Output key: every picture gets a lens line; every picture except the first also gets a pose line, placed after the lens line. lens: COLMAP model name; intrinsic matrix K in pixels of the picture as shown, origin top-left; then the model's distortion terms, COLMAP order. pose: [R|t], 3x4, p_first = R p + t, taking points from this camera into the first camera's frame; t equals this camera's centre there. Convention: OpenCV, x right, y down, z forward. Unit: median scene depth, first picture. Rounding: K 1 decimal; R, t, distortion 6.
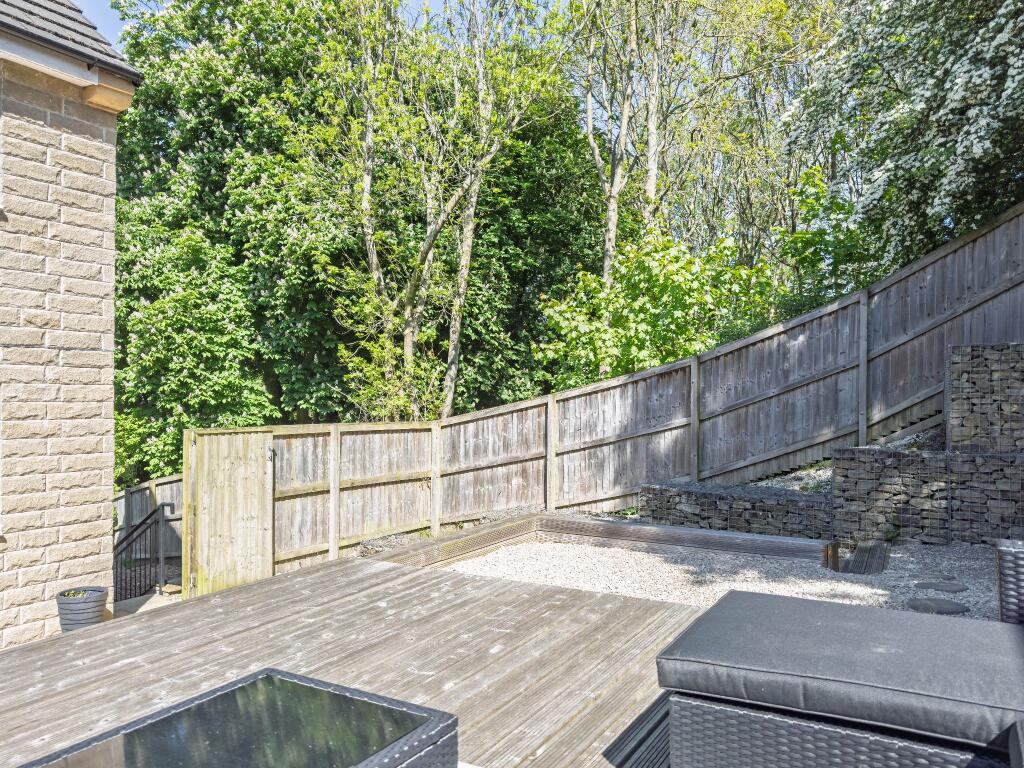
lens RADIAL K [[733.9, 0, 515.3], [0, 733.9, 398.8], [0, 0, 1]] dist [-0.007245, 0.010772]
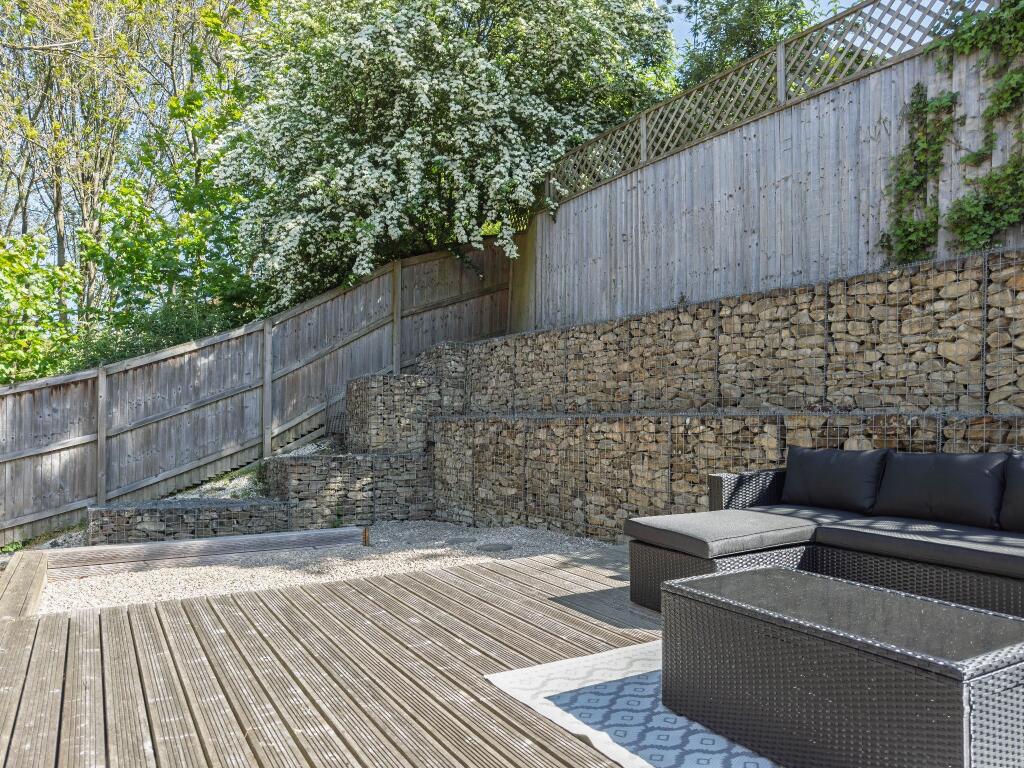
lens RADIAL K [[733.9, 0, 513.3], [0, 733.9, 423.8], [0, 0, 1]] dist [-0.007245, 0.010772]
pose [[0.480876, -0.004007, 0.876779, -0.356378], [-0.001503, 0.999984, 0.005394, 0.007322], [-0.876787, -0.003912, 0.480863, 0.108796]]
